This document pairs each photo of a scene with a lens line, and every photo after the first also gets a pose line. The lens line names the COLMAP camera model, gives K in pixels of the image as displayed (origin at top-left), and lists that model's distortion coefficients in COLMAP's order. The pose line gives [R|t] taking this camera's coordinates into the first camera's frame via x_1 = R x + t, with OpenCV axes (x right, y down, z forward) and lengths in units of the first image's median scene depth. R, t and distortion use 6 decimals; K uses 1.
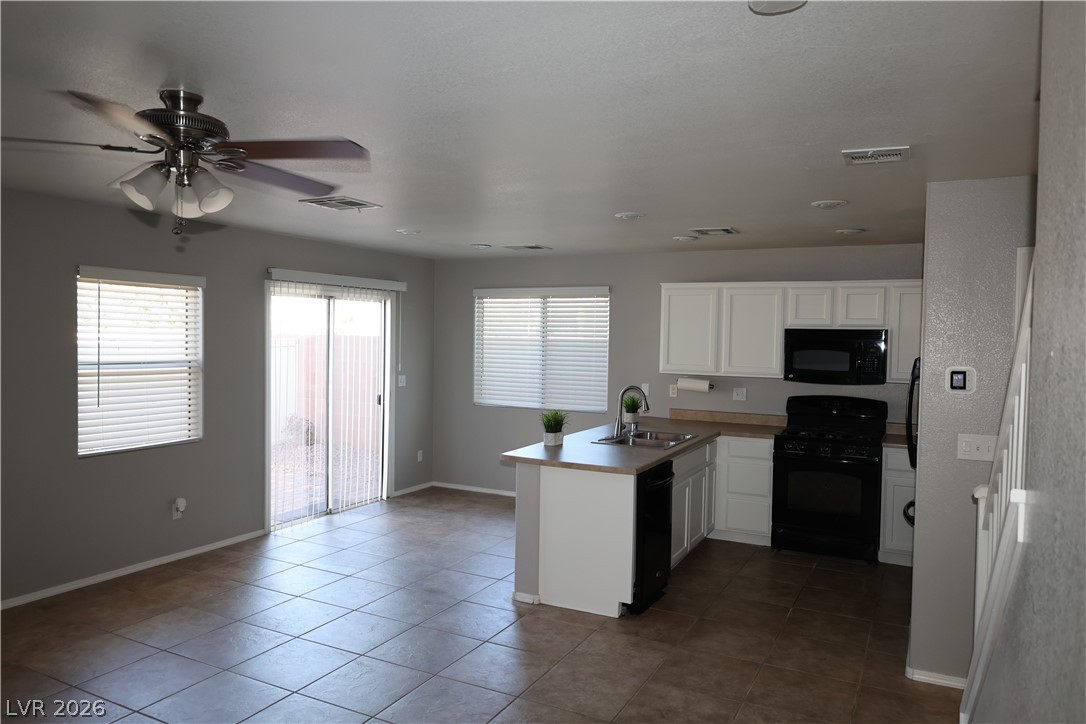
lens RADIAL K [[740.4, 0, 550.8], [0, 740.4, 360.0], [0, 0, 1]] dist [-0.010124, 0.001281]
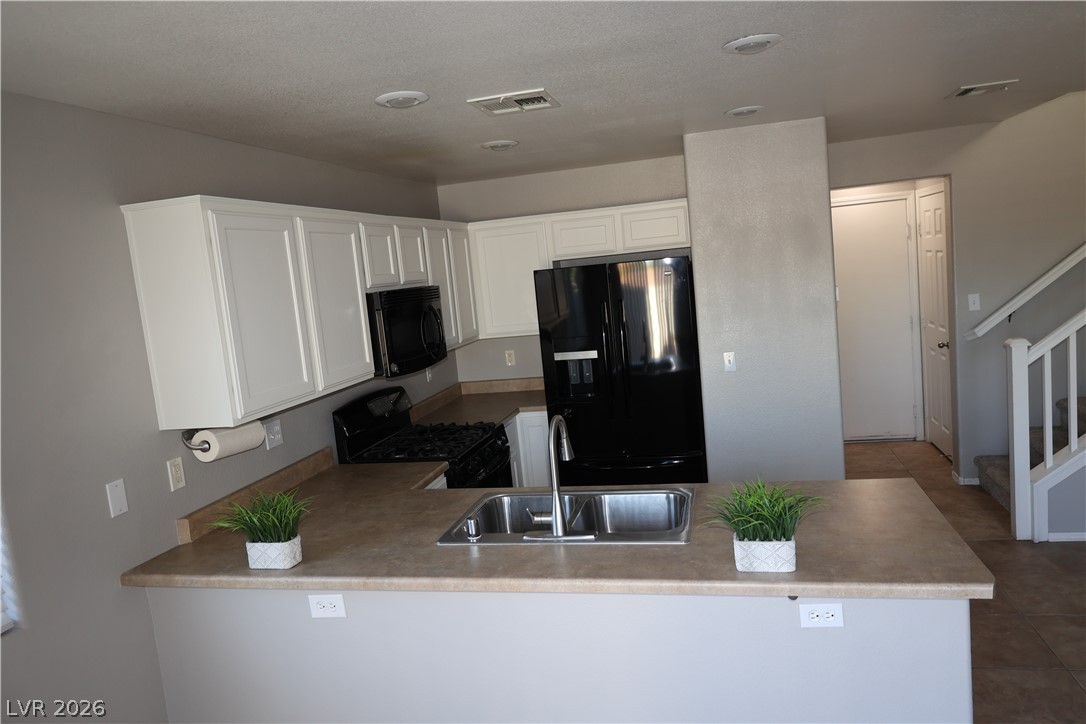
lens RADIAL K [[740.4, 0, 548.9], [0, 740.4, 356.3], [0, 0, 1]] dist [-0.010124, 0.001281]
pose [[-0.230281, -0.110873, 0.966787, -0.384444], [0.124847, 0.981912, 0.142345, -0.077480], [-0.965082, 0.153480, -0.212274, 1.317917]]
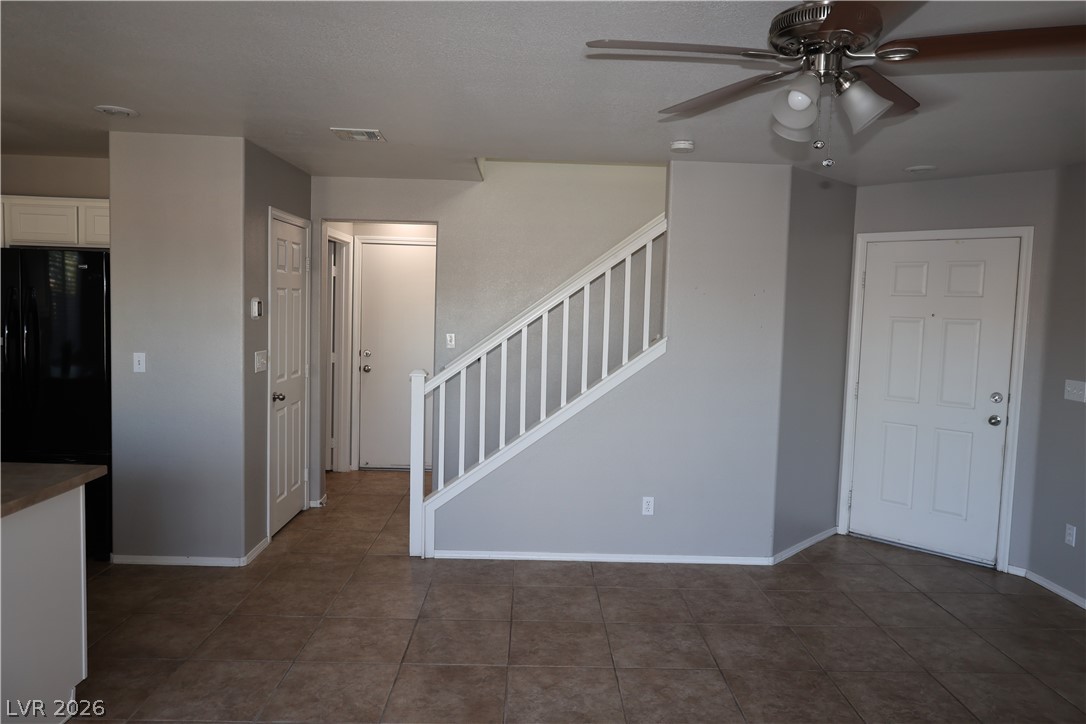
lens RADIAL K [[740.4, 0, 550.6], [0, 740.4, 359.4], [0, 0, 1]] dist [-0.010124, 0.001281]
pose [[-0.475751, -0.095638, 0.874365, -0.590634], [-0.011560, 0.994665, 0.102506, -0.016054], [-0.879504, 0.038659, -0.474319, 0.892065]]
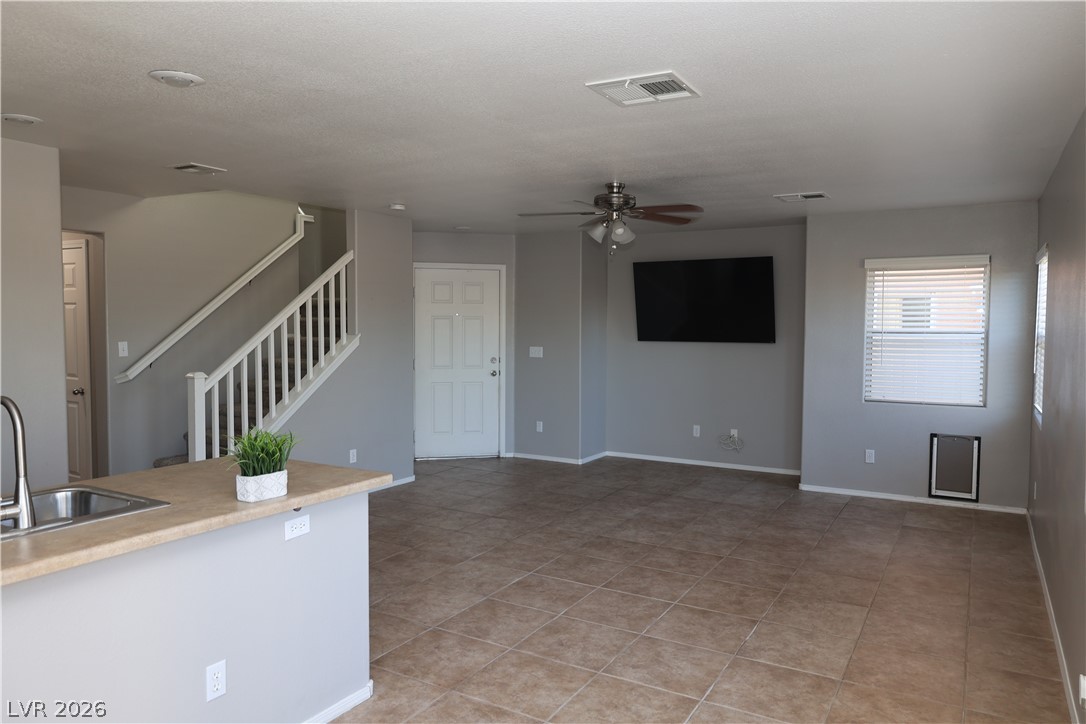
lens RADIAL K [[740.4, 0, 550.2], [0, 740.4, 356.4], [0, 0, 1]] dist [-0.010124, 0.001281]
pose [[-0.998072, -0.028556, 0.055114, -0.240274], [-0.023864, 0.996181, 0.083985, -0.030232], [-0.057301, 0.082508, -0.994942, 1.648054]]
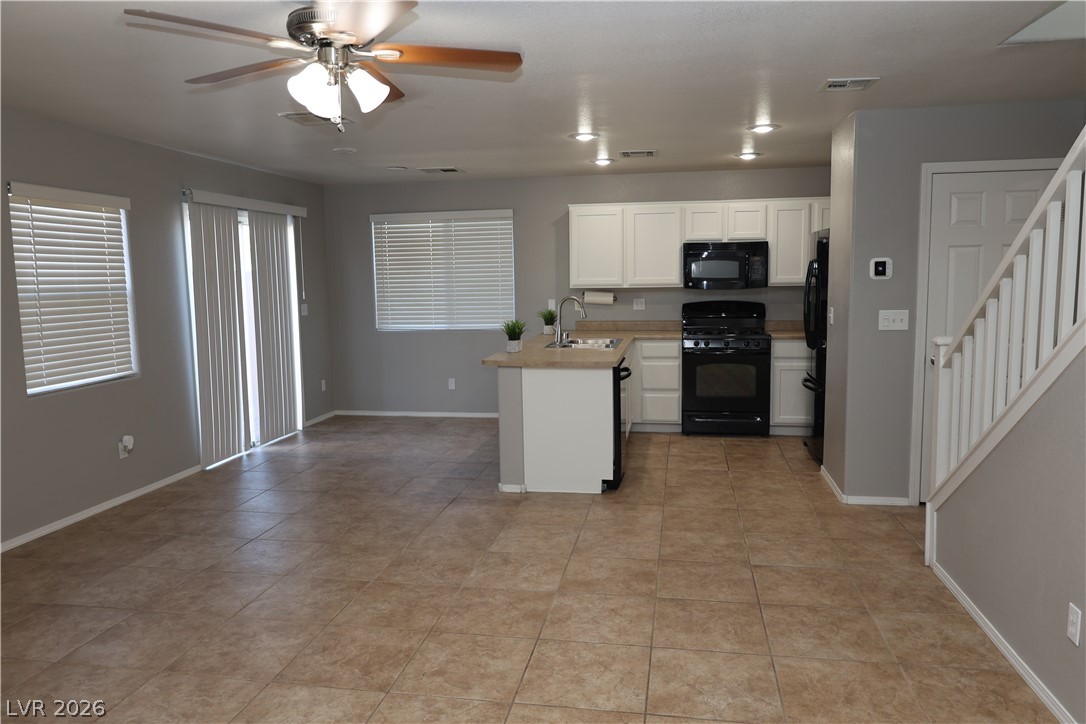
lens RADIAL K [[740.4, 0, 548.6], [0, 740.4, 357.5], [0, 0, 1]] dist [-0.010124, 0.001281]
pose [[0.956824, -0.066128, 0.283047, -0.285917], [0.043642, 0.995422, 0.085029, 0.036180], [-0.287374, -0.069005, 0.955330, -0.054891]]
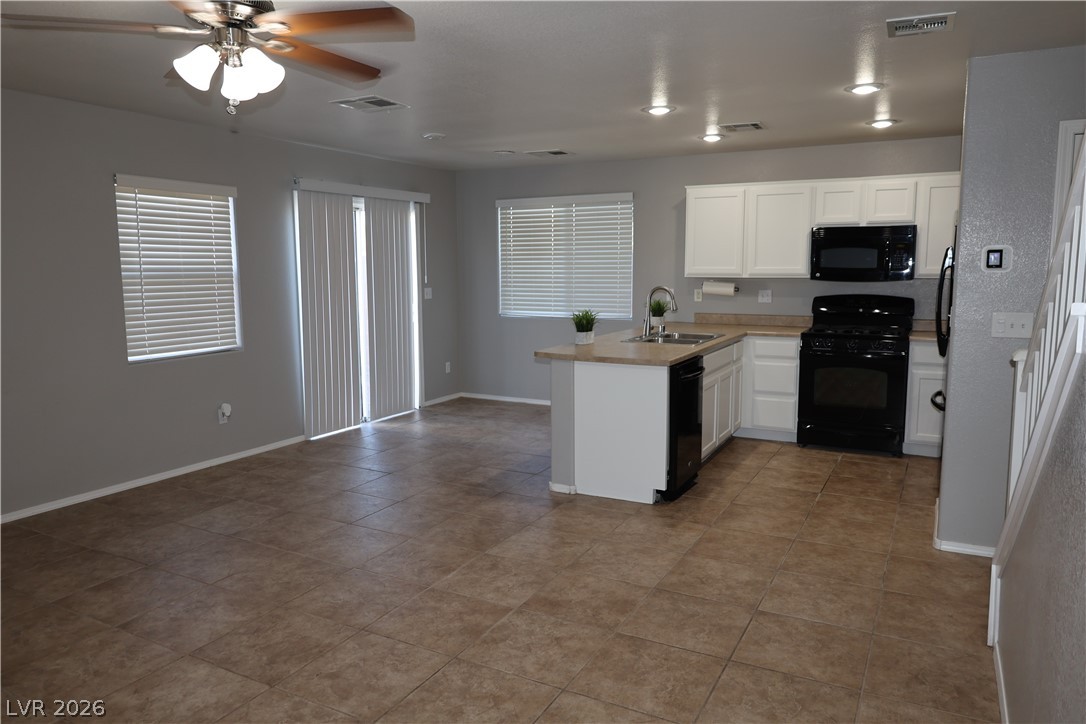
lens RADIAL K [[740.4, 0, 545.8], [0, 740.4, 356.8], [0, 0, 1]] dist [-0.010124, 0.001281]
pose [[0.999525, -0.020163, -0.023290, -0.029892], [0.022245, 0.995429, 0.092883, 0.040588], [0.021310, -0.093357, 0.995405, -0.020648]]
